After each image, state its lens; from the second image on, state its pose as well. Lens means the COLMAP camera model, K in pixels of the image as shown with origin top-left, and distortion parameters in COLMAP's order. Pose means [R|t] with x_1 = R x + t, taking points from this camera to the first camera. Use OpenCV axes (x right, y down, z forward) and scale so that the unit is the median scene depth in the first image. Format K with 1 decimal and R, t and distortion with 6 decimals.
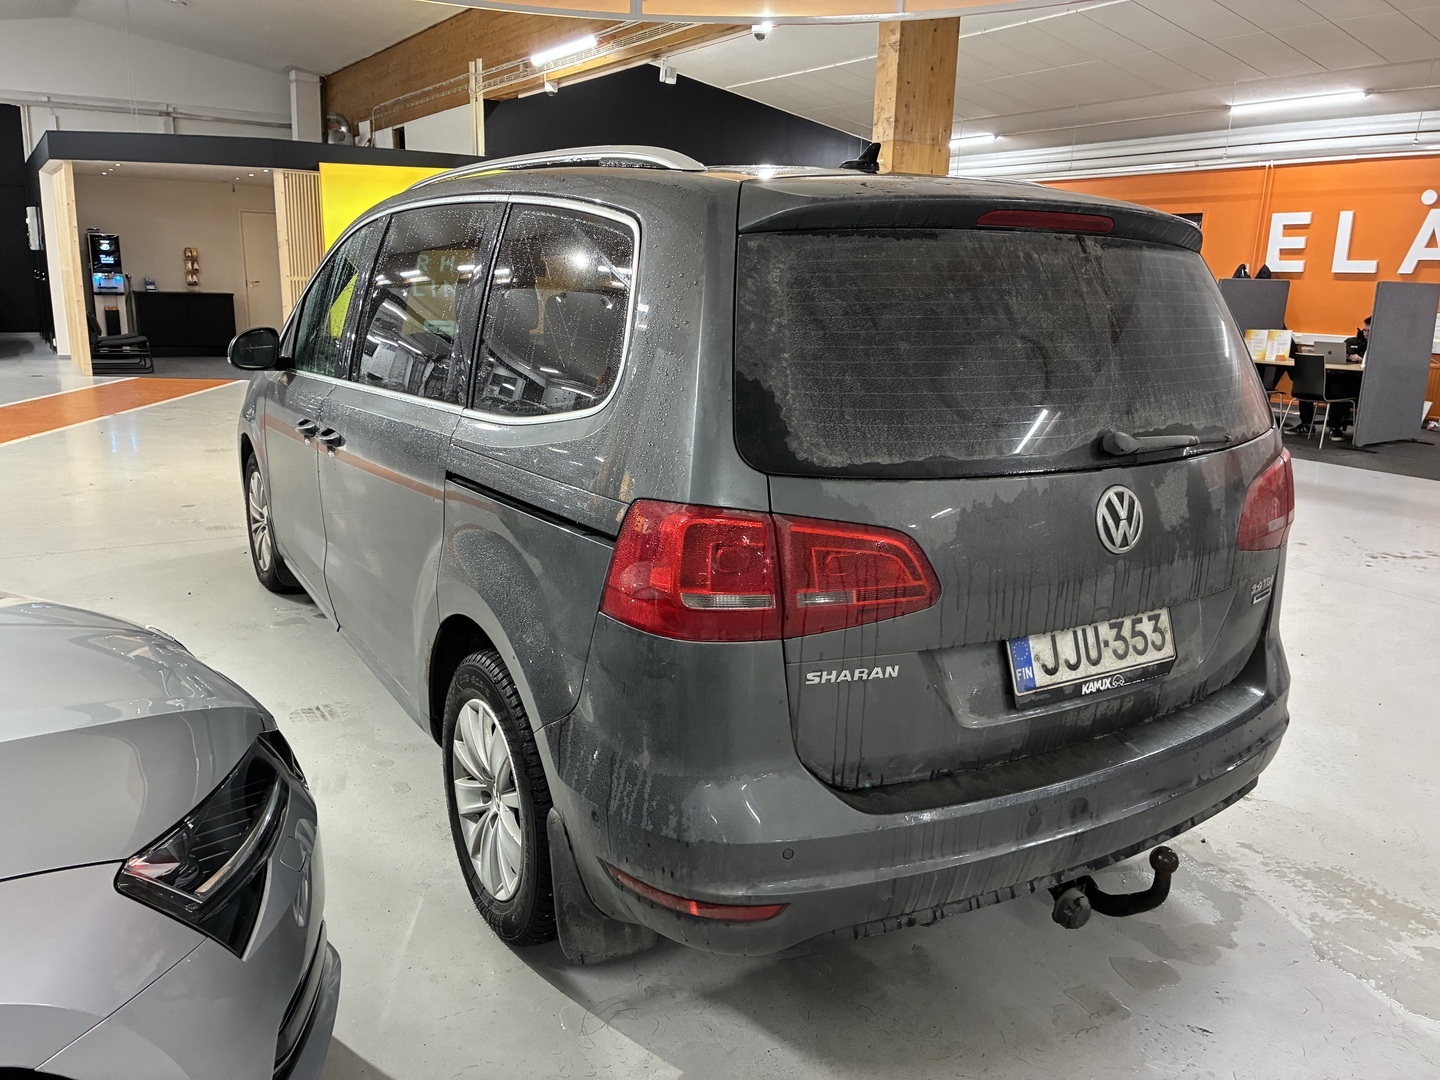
lens RADIAL K [[1085.5, 0, 724.6], [0, 1085.5, 531.7], [0, 0, 1]] dist [0.062356, -0.088354]
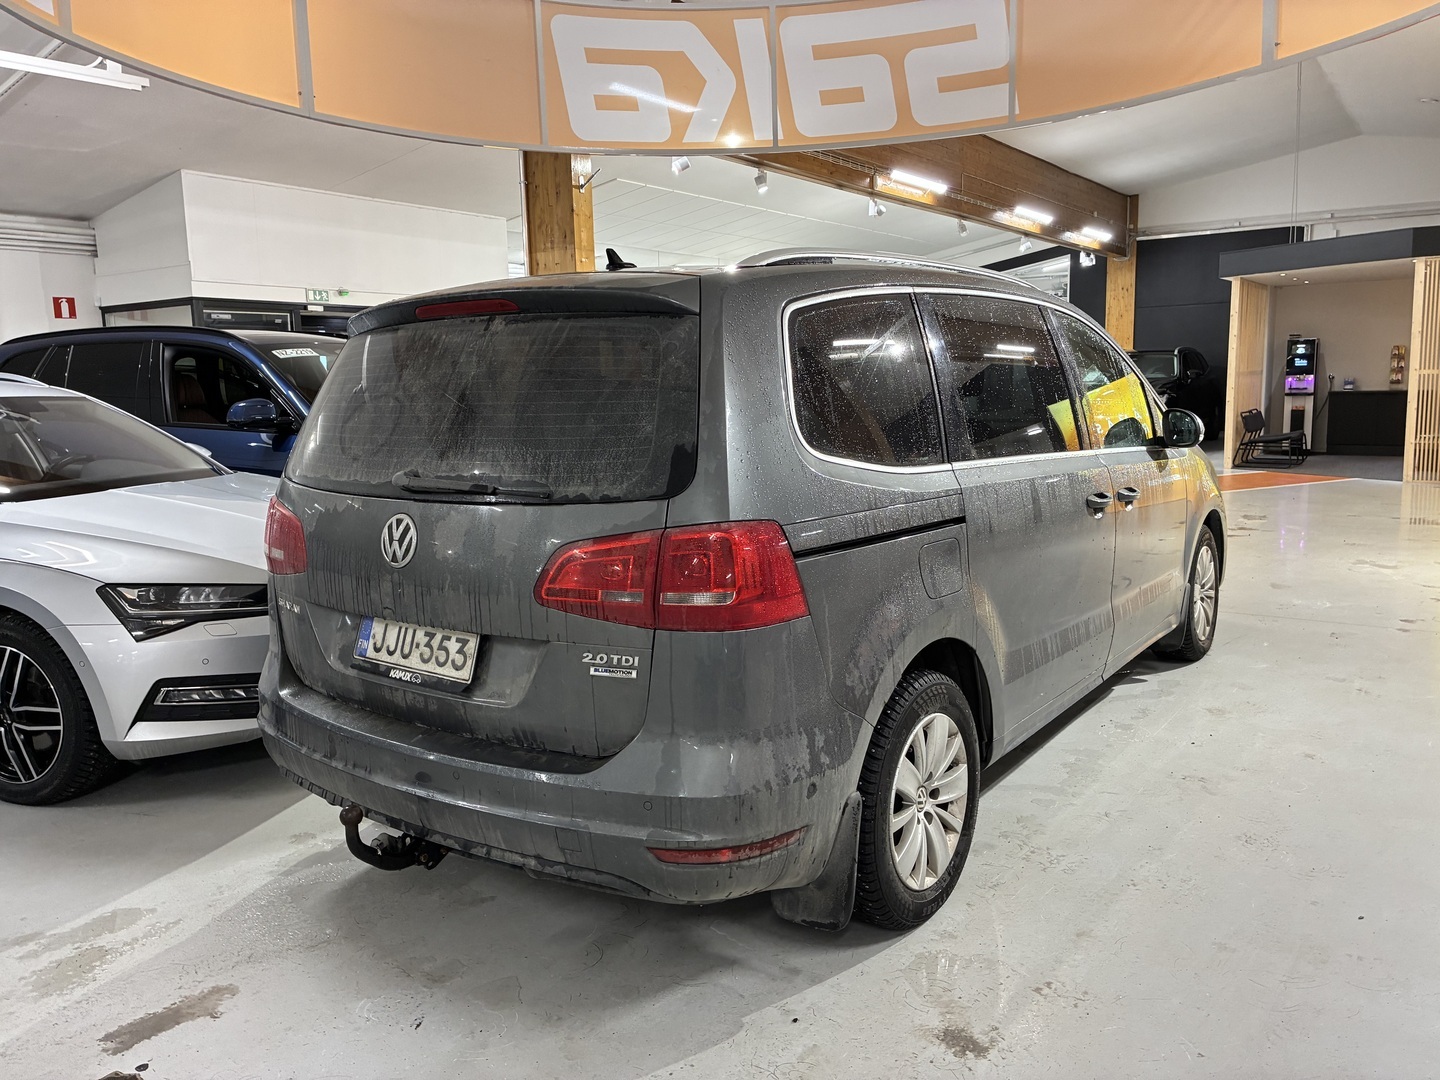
lens RADIAL K [[1085.5, 0, 724.6], [0, 1085.5, 531.7], [0, 0, 1]] dist [0.062356, -0.088354]
pose [[0.347764, 0.090178, -0.933235, 1.562468], [-0.177982, 0.983614, 0.028722, -0.116605], [0.920534, 0.156111, 0.358116, 0.841636]]
